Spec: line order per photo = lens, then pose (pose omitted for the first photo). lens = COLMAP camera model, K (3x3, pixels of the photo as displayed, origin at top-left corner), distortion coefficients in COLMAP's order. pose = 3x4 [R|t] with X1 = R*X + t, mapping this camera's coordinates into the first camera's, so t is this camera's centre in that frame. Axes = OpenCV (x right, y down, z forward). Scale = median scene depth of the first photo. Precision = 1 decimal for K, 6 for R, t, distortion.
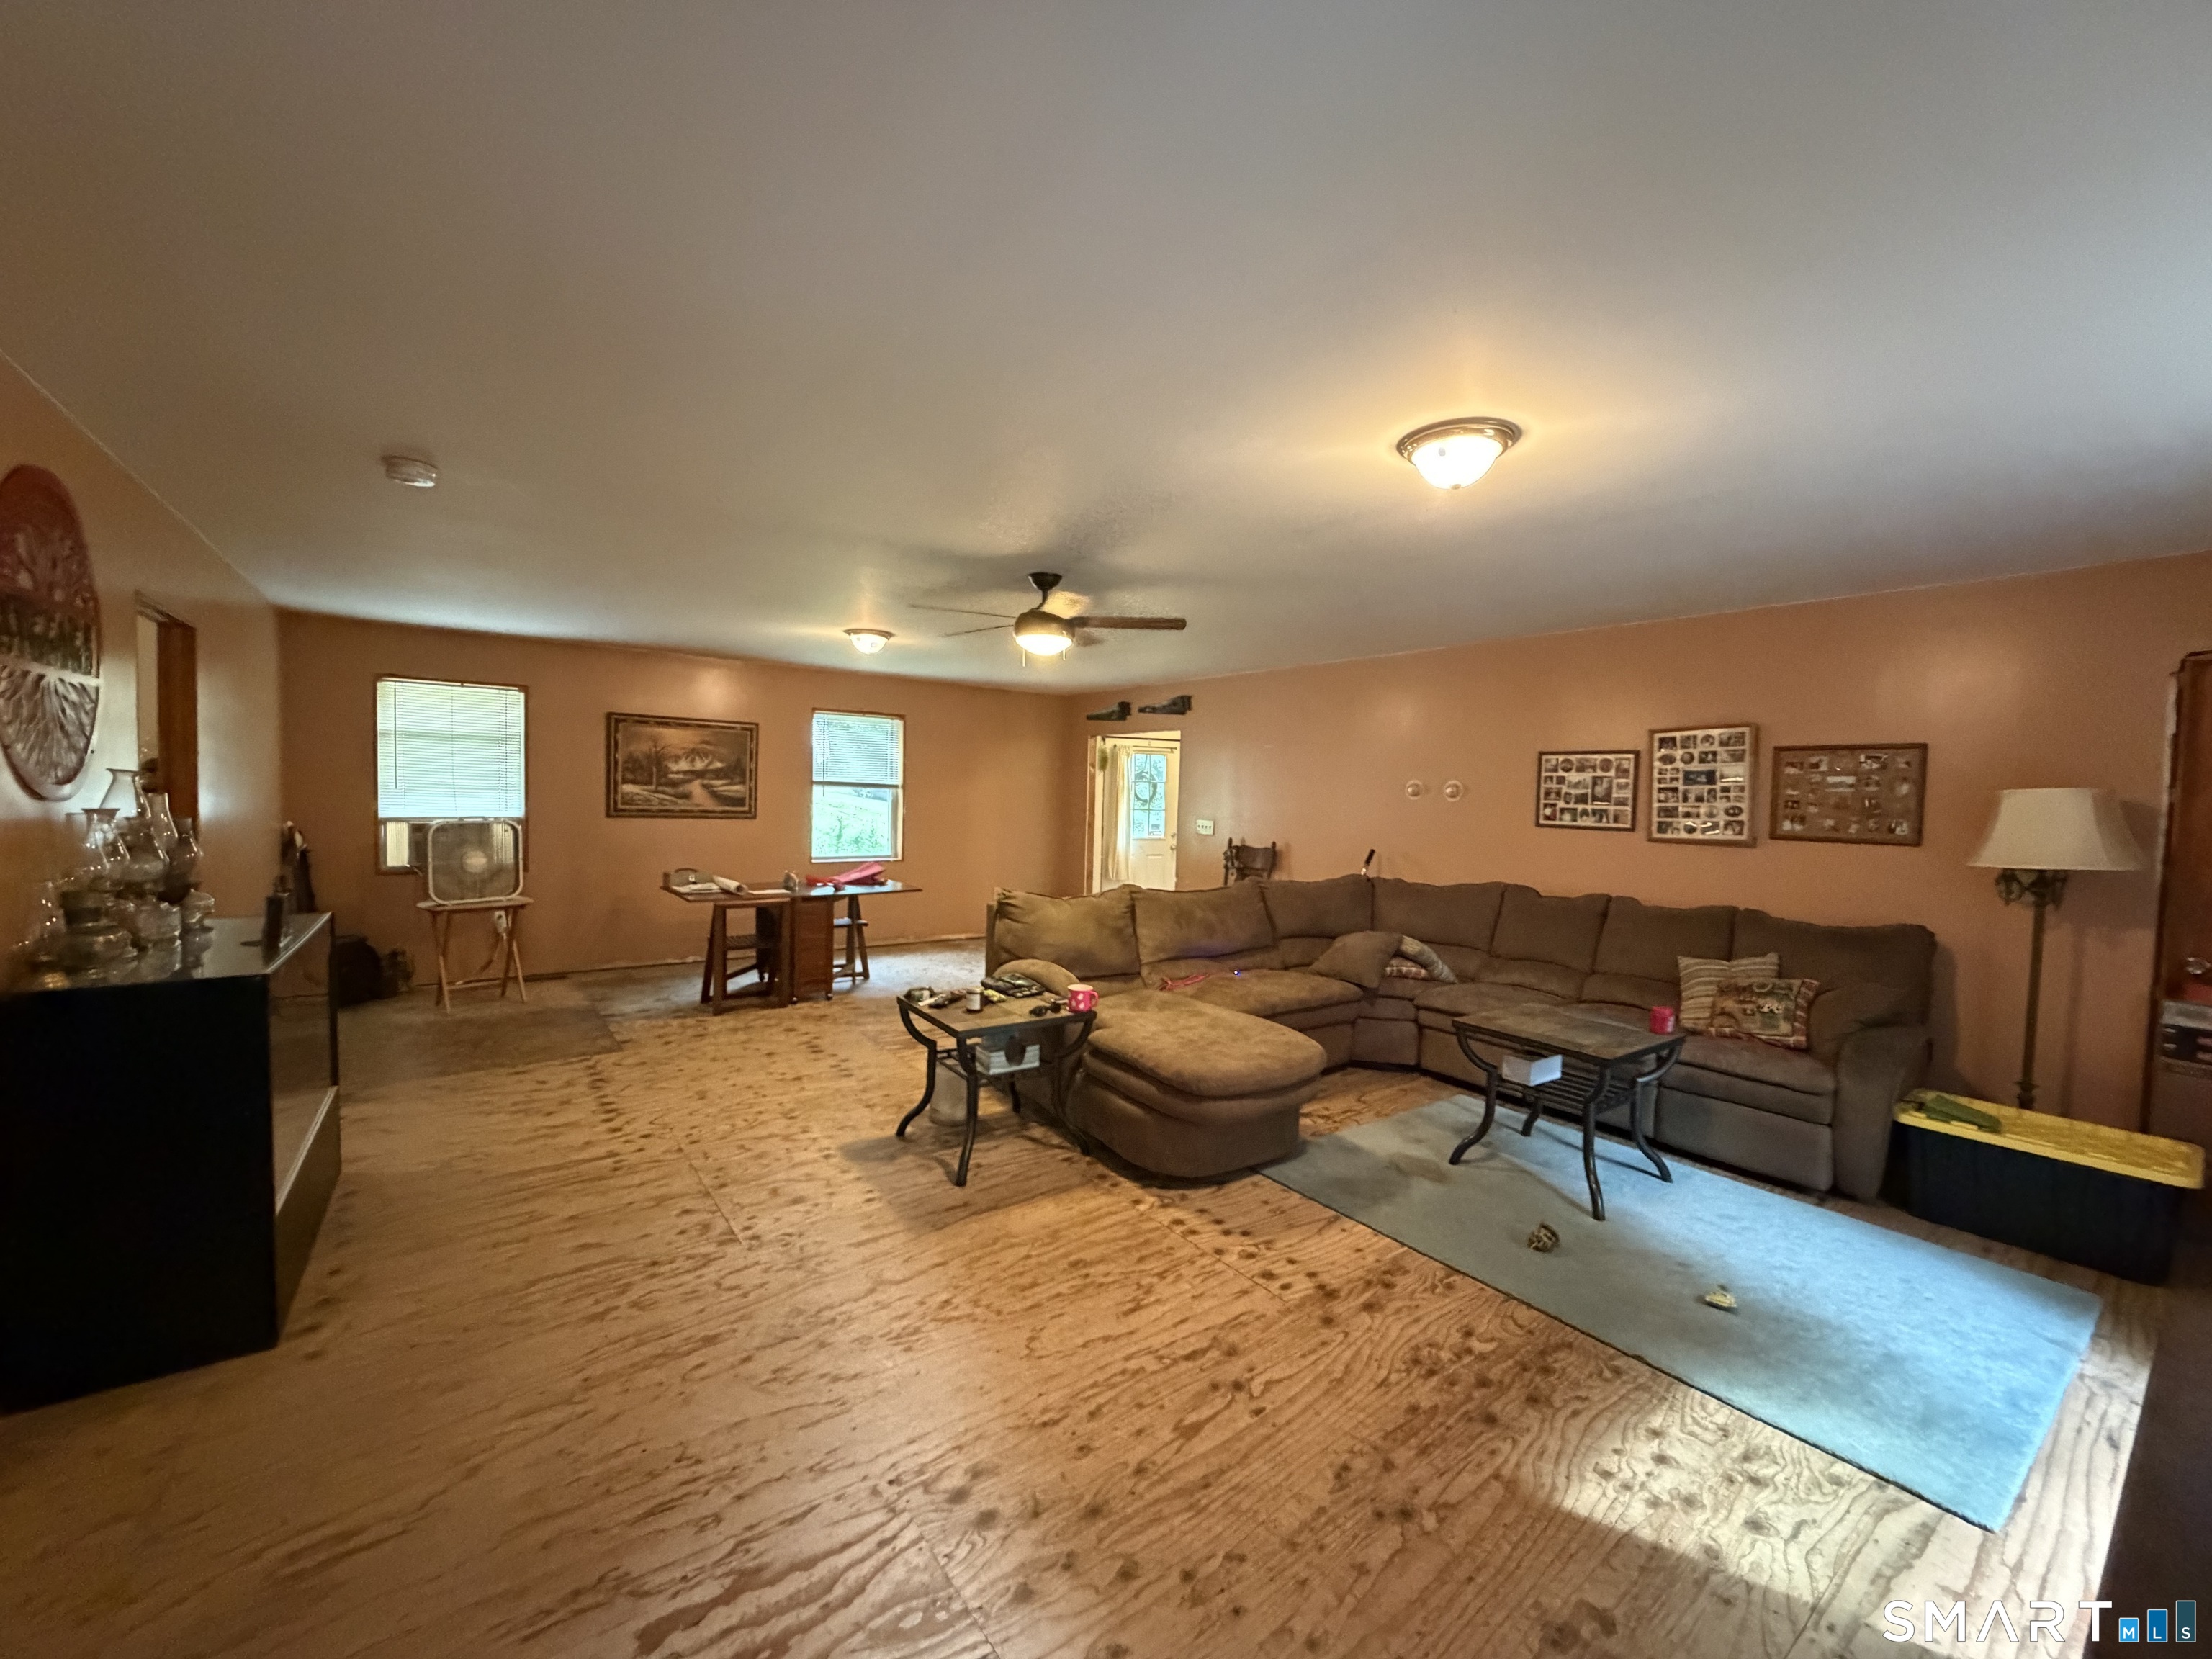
lens RADIAL K [[883.1, 0, 1101.8], [0, 883.1, 828.8], [0, 0, 1]] dist [-0.000471, 0.000307]
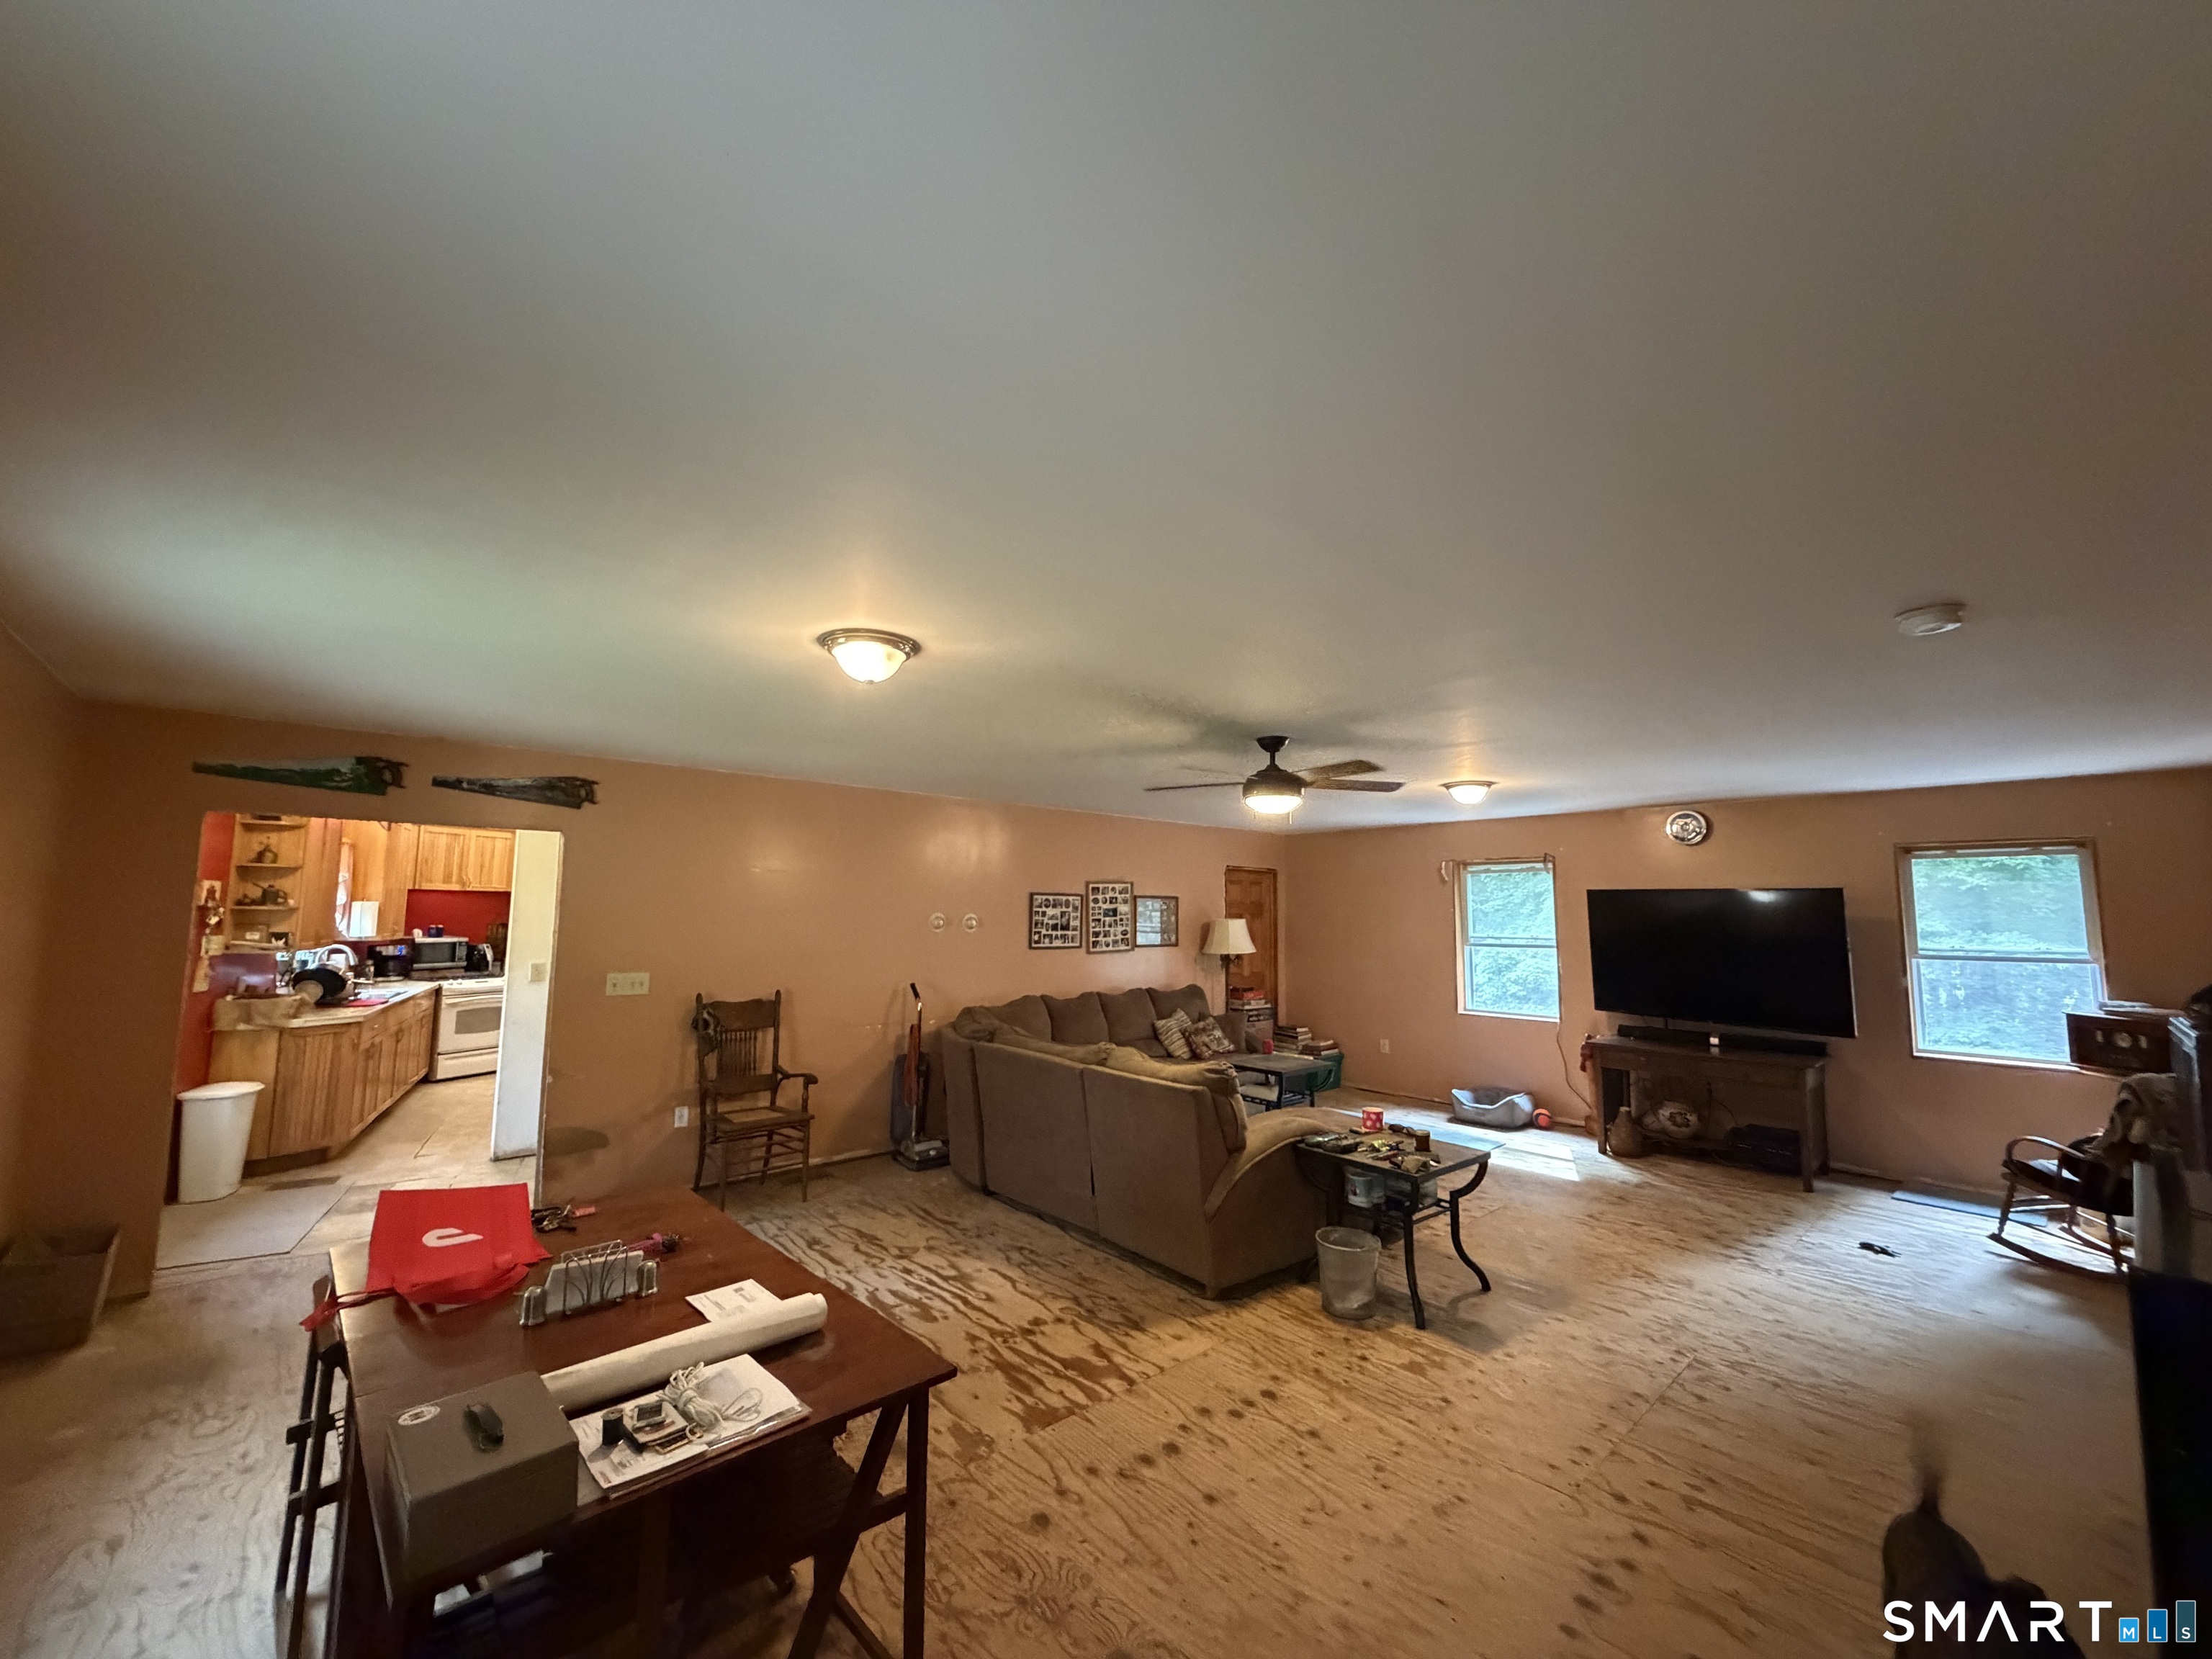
lens RADIAL K [[883.1, 0, 1095.4], [0, 883.1, 830.5], [0, 0, 1]] dist [-0.000471, 0.000307]
pose [[-0.096551, 0.066300, 0.993117, -1.230723], [0.029370, 0.997534, -0.063740, -0.136028], [-0.994895, 0.023013, -0.098260, 1.513443]]
